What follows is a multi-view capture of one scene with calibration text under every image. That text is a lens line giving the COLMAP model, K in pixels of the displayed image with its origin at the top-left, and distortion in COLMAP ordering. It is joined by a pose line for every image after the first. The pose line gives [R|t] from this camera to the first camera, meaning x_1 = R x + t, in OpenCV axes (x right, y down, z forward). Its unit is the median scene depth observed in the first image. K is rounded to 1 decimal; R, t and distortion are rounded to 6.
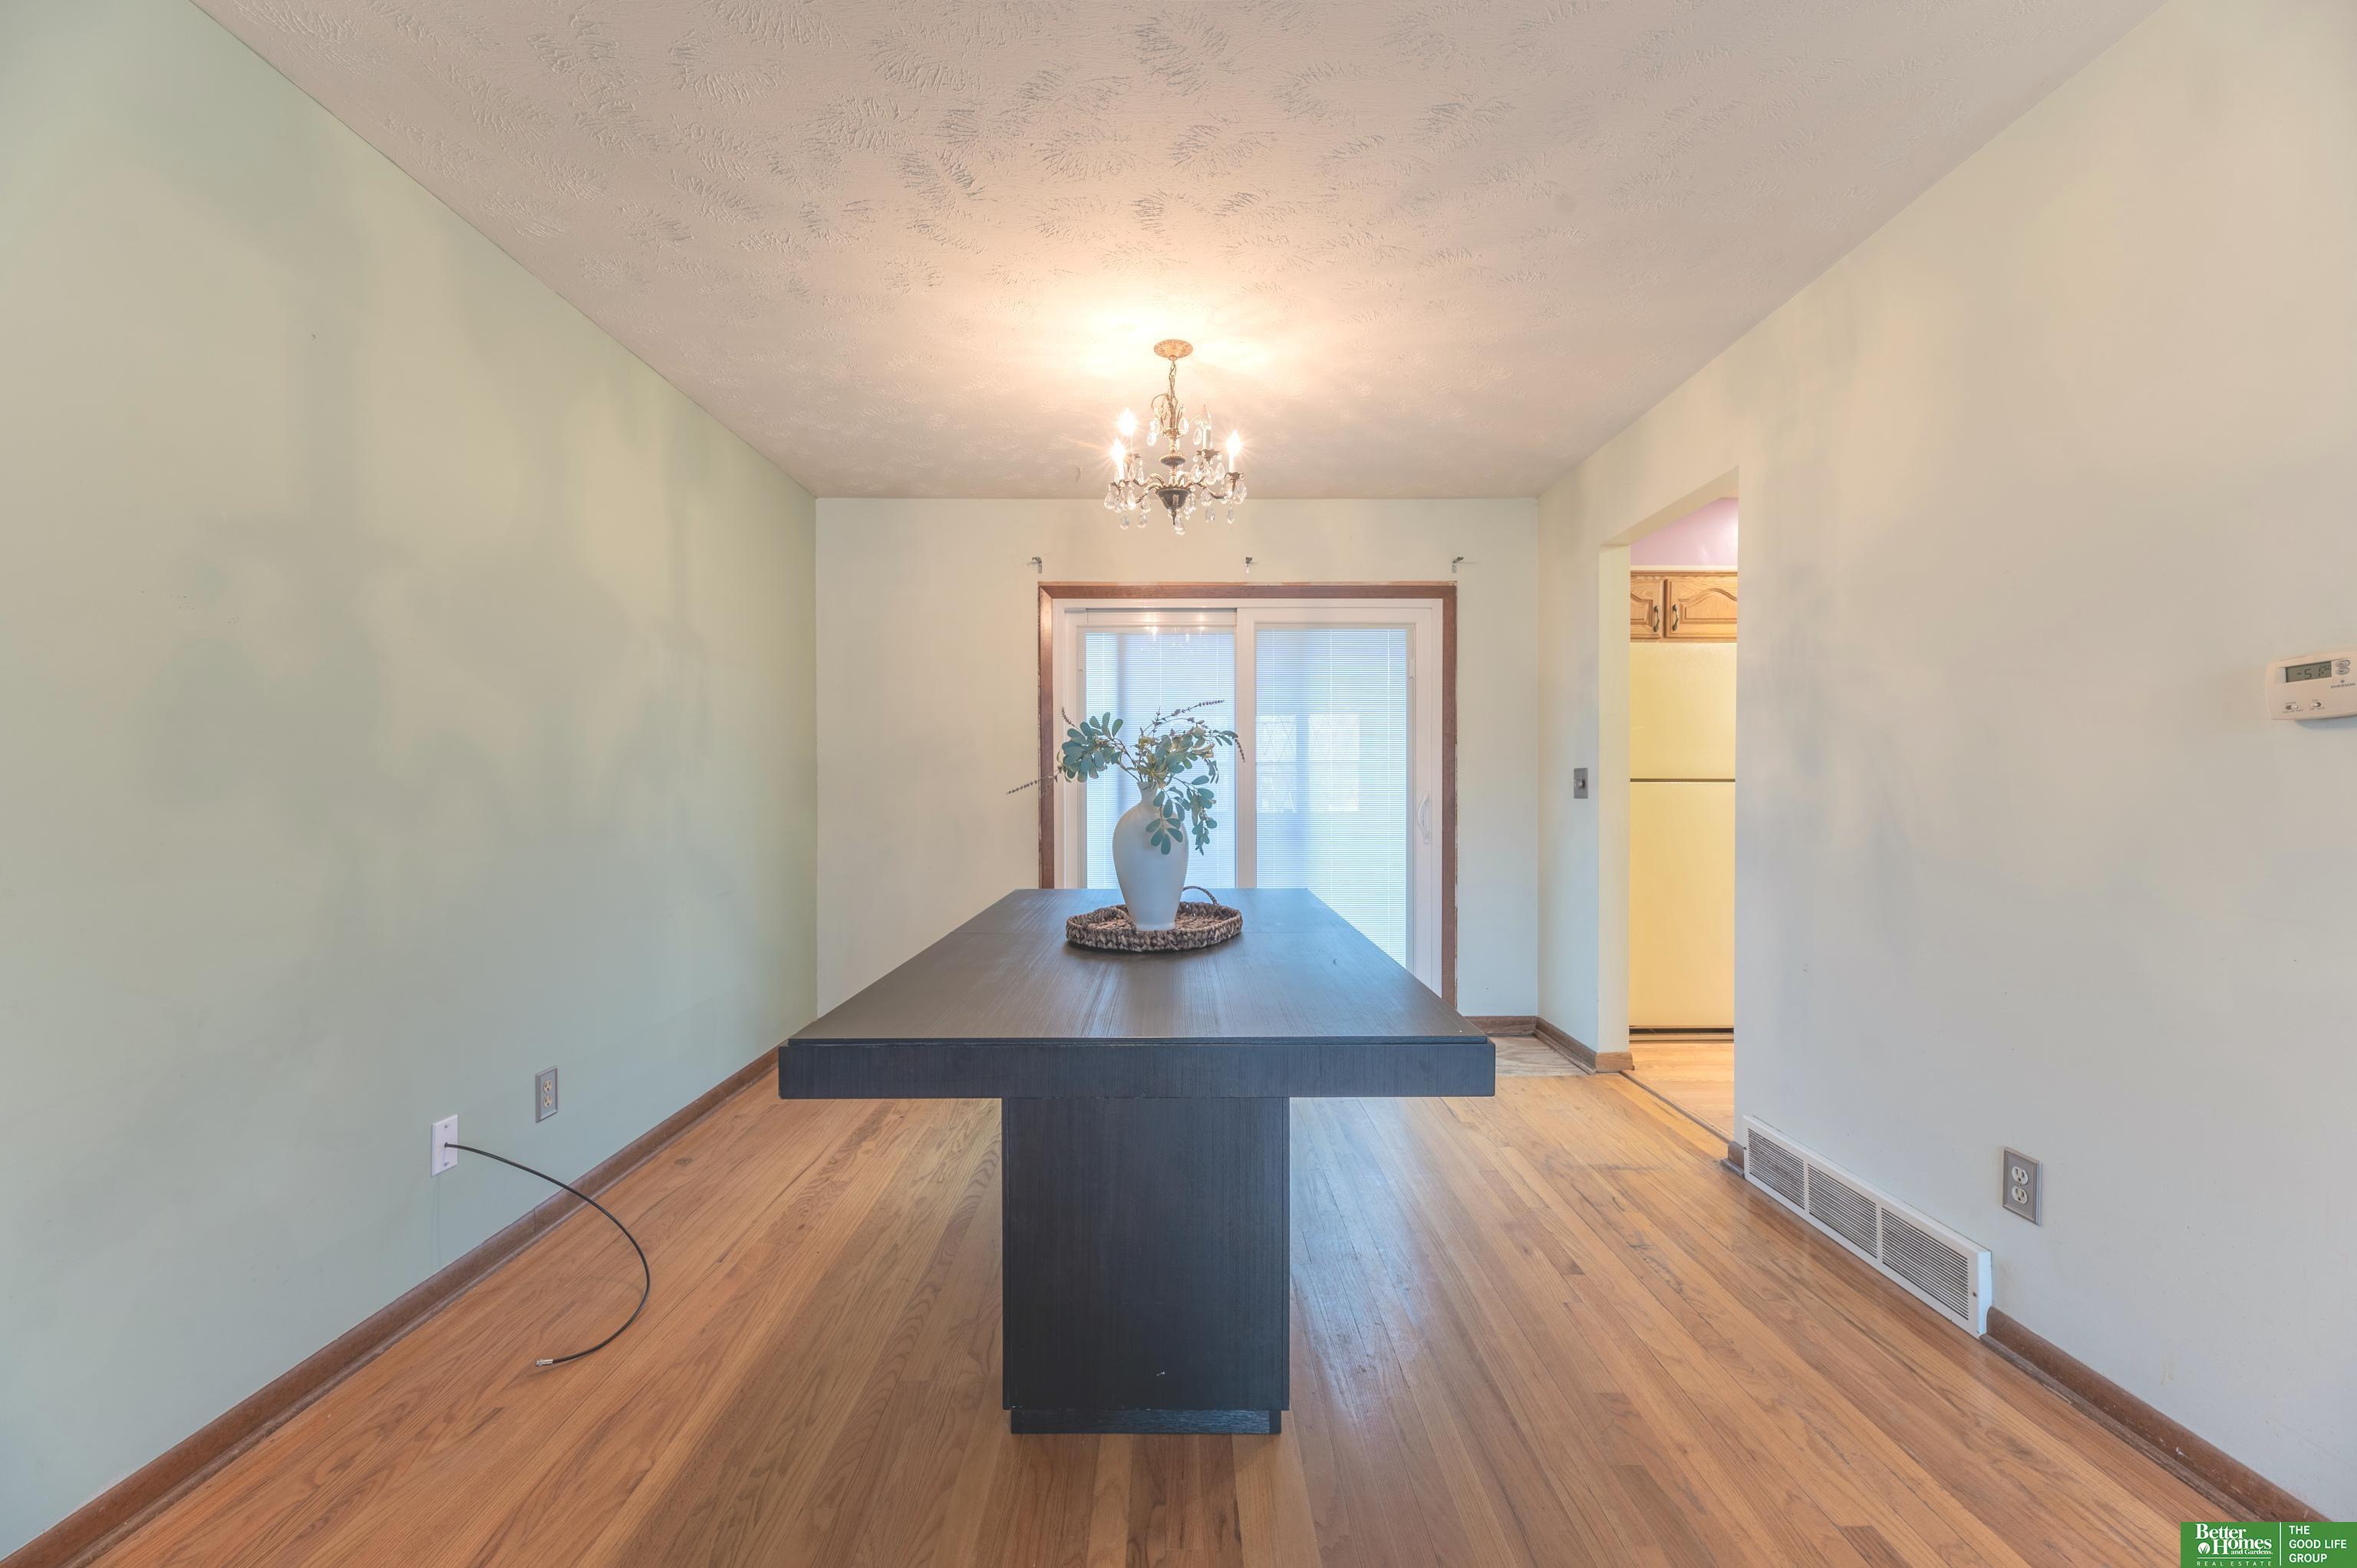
lens RADIAL K [[942.7, 0, 1181.4], [0, 942.7, 794.6], [0, 0, 1]] dist [0.000548, -0.000094]
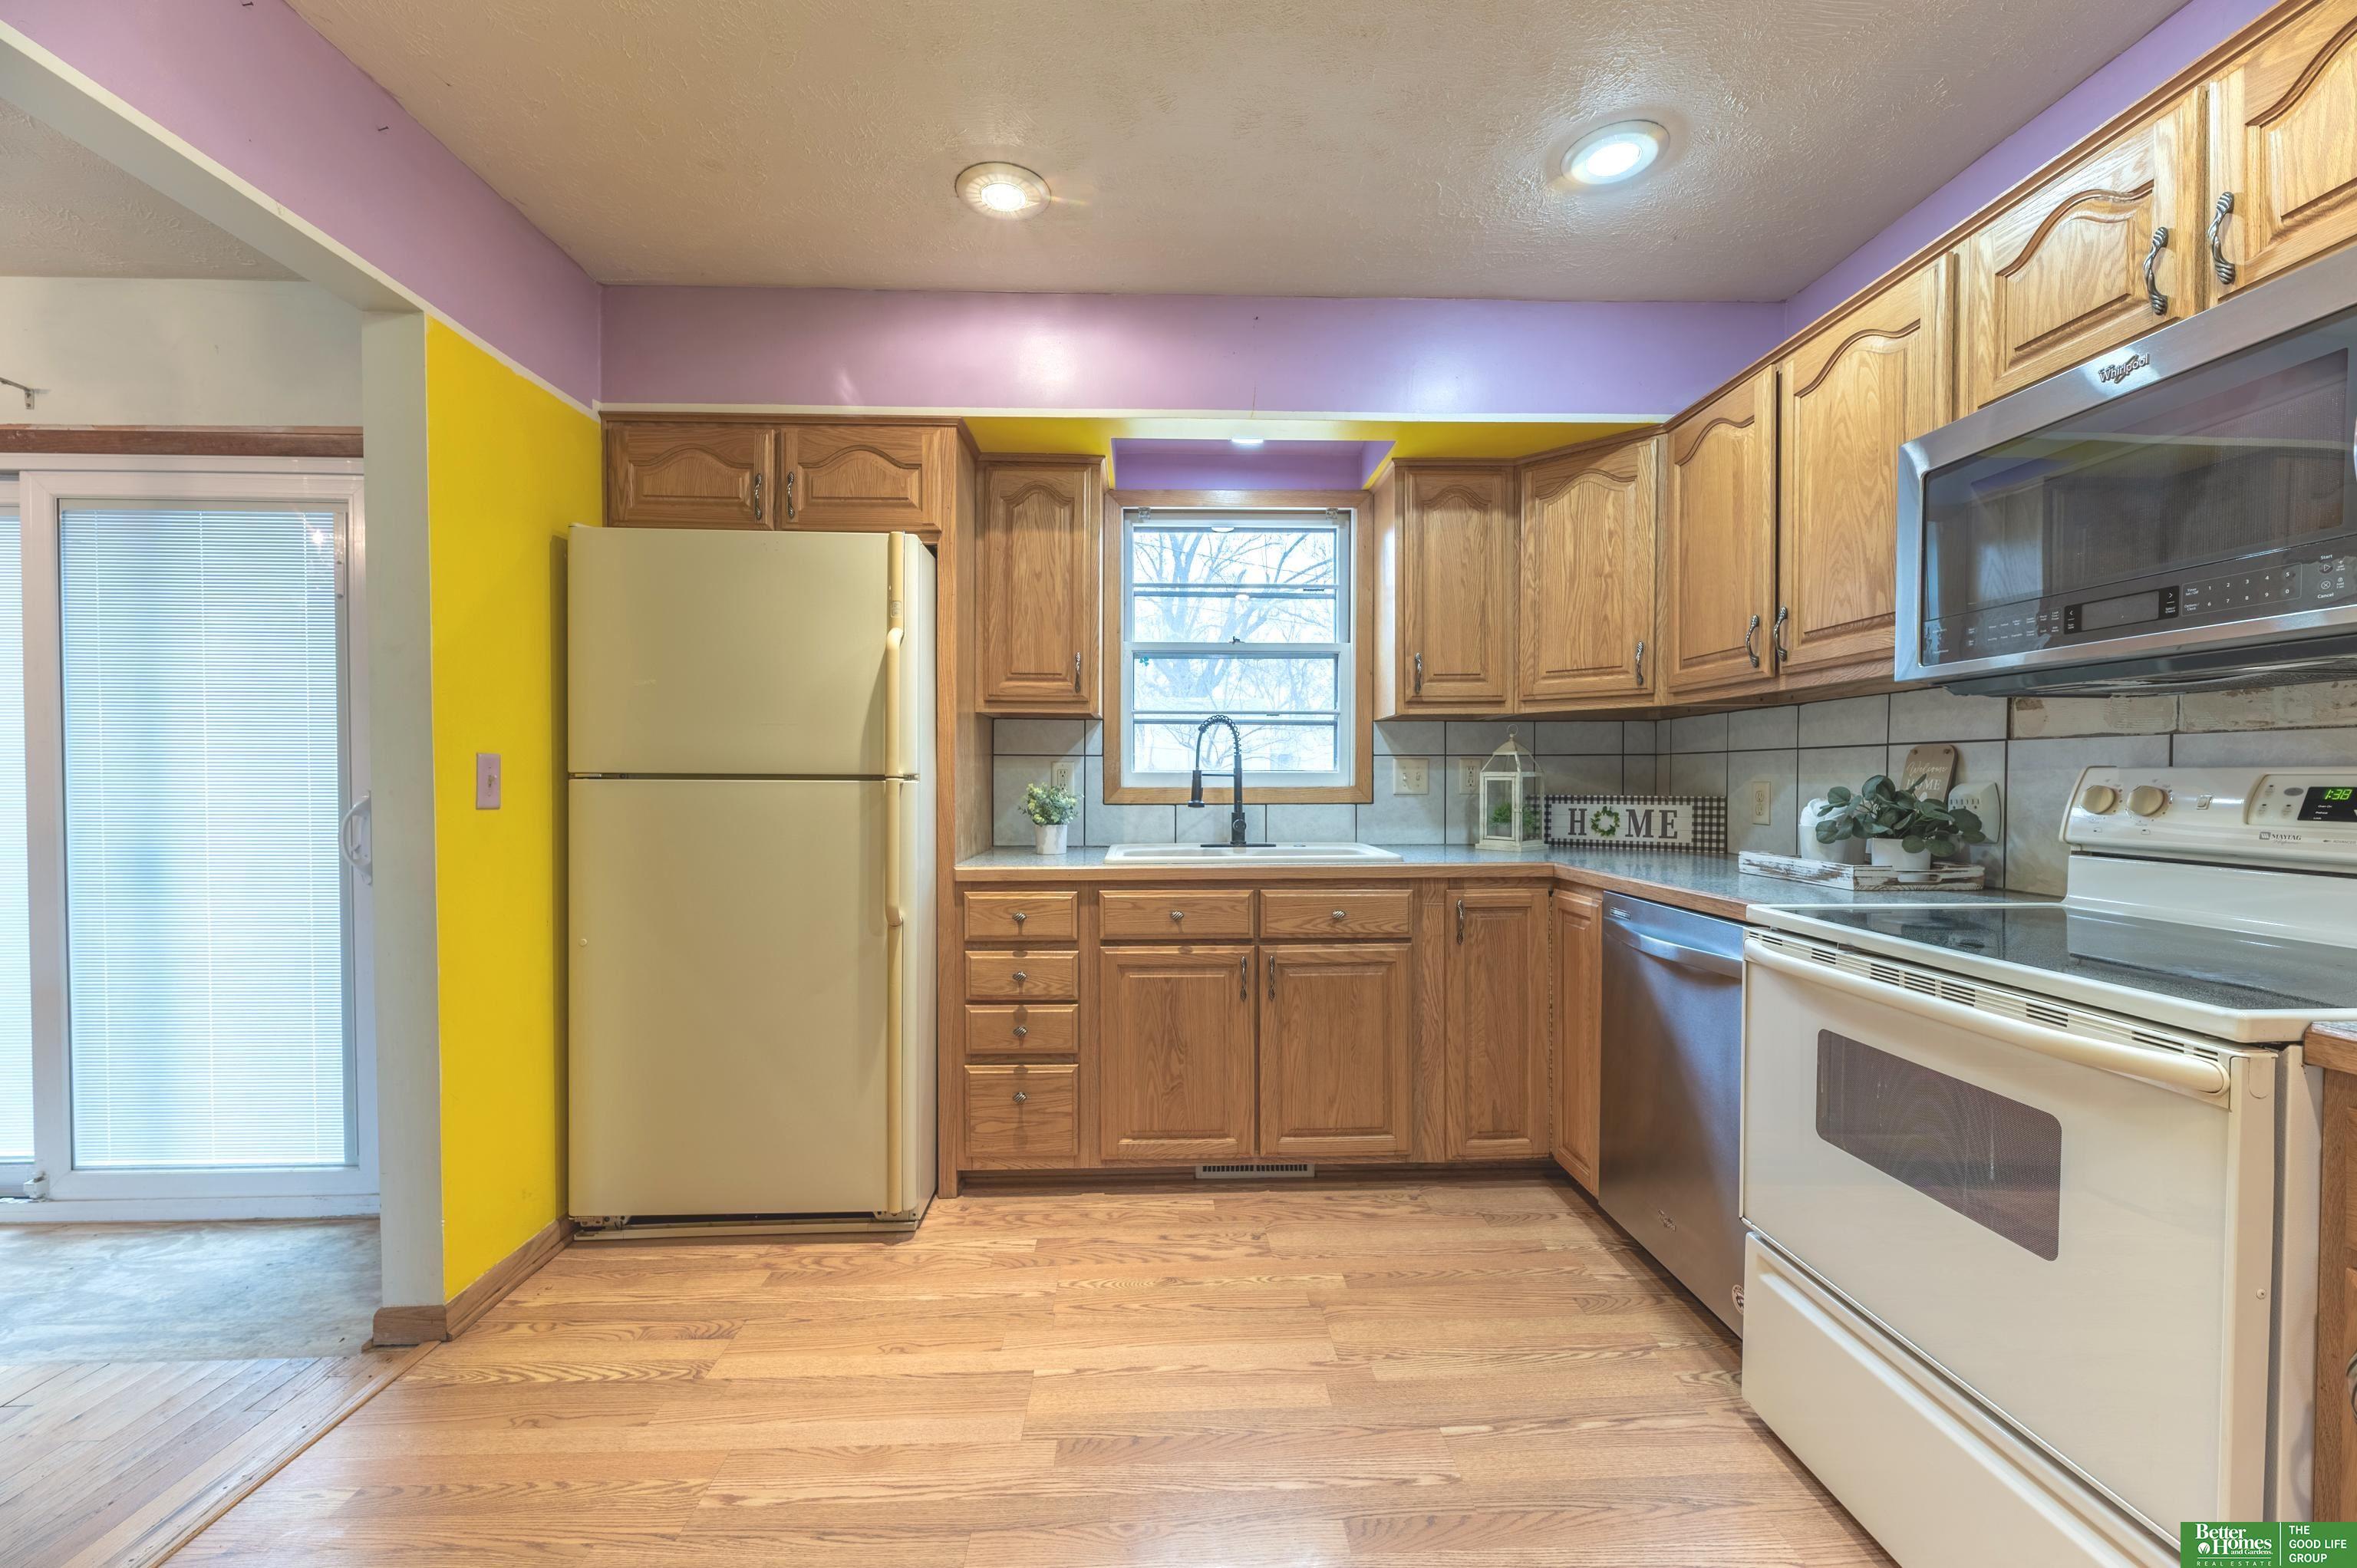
lens RADIAL K [[942.7, 0, 1181.4], [0, 942.7, 794.6], [0, 0, 1]] dist [0.000548, -0.000094]
pose [[0.999617, 0.000404, 0.027687, 1.141725], [-0.000639, 0.999964, 0.008474, -0.012095], [-0.027682, -0.008488, 0.999581, 0.630588]]
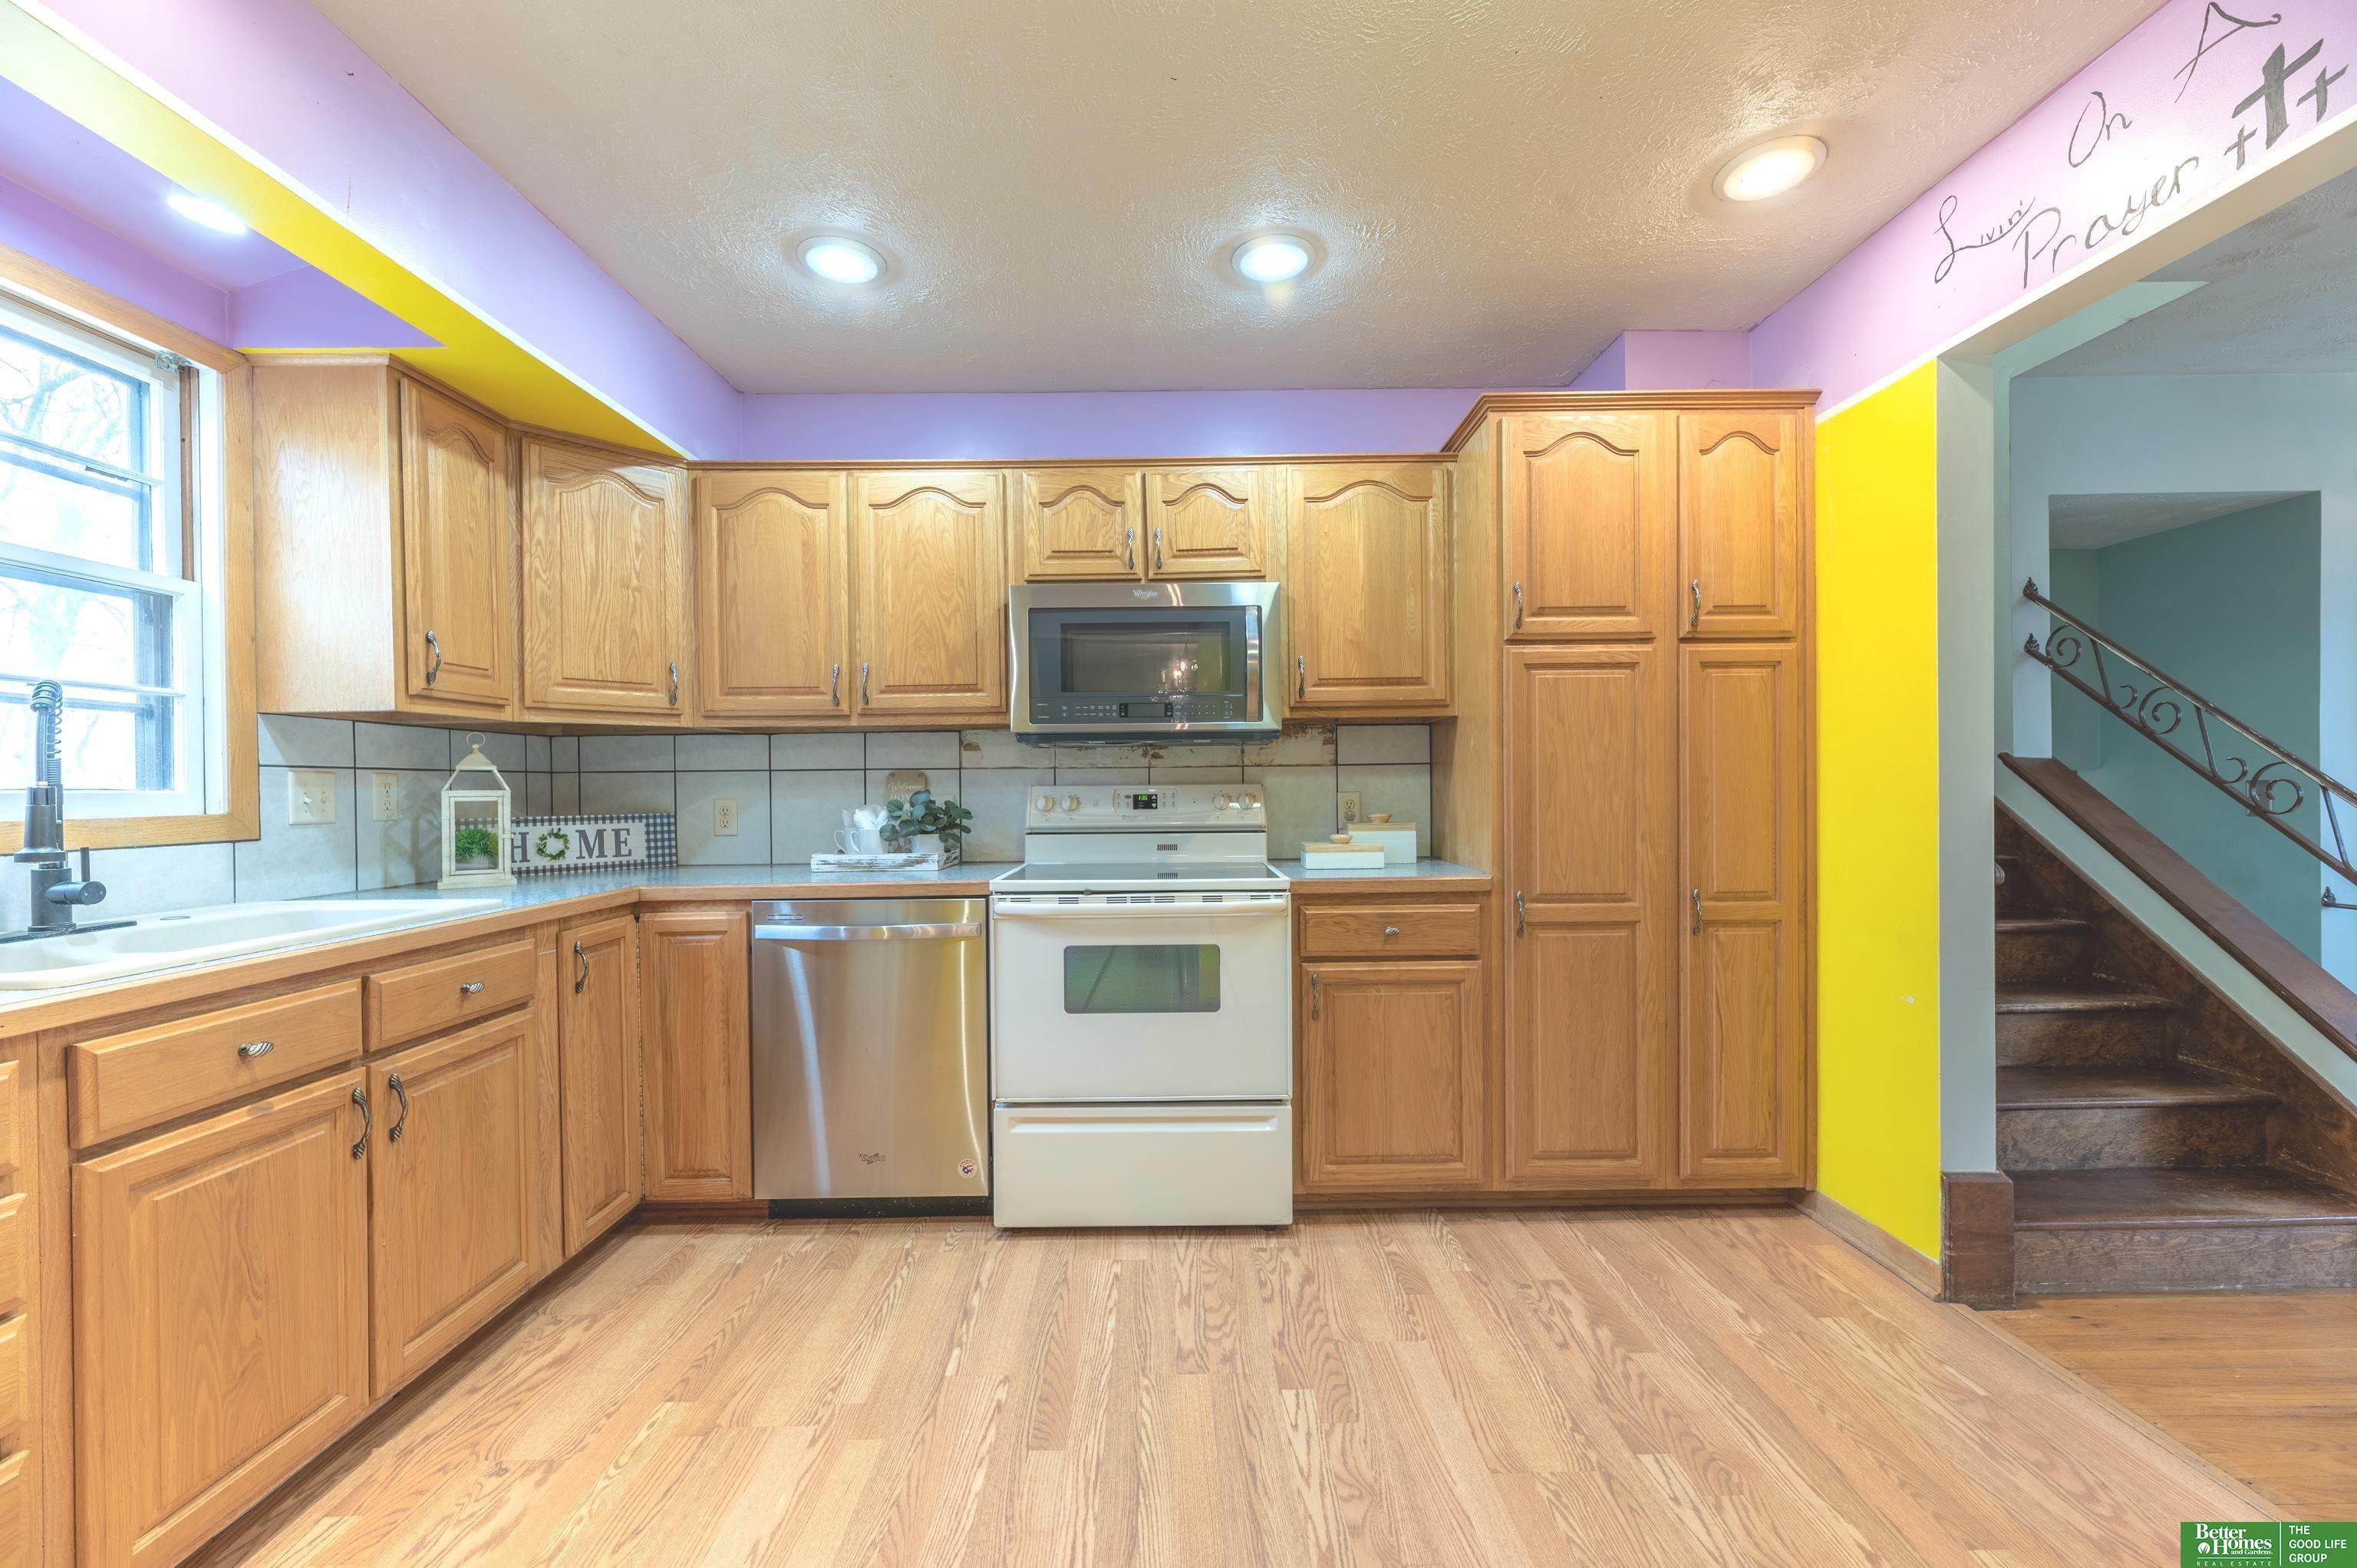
lens RADIAL K [[942.7, 0, 1181.4], [0, 942.7, 794.6], [0, 0, 1]] dist [0.000548, -0.000094]
pose [[-0.005058, -0.004051, 0.999979, 0.664261], [0.020856, 0.999774, 0.004156, -0.015400], [-0.999770, 0.020877, -0.004972, 1.041359]]
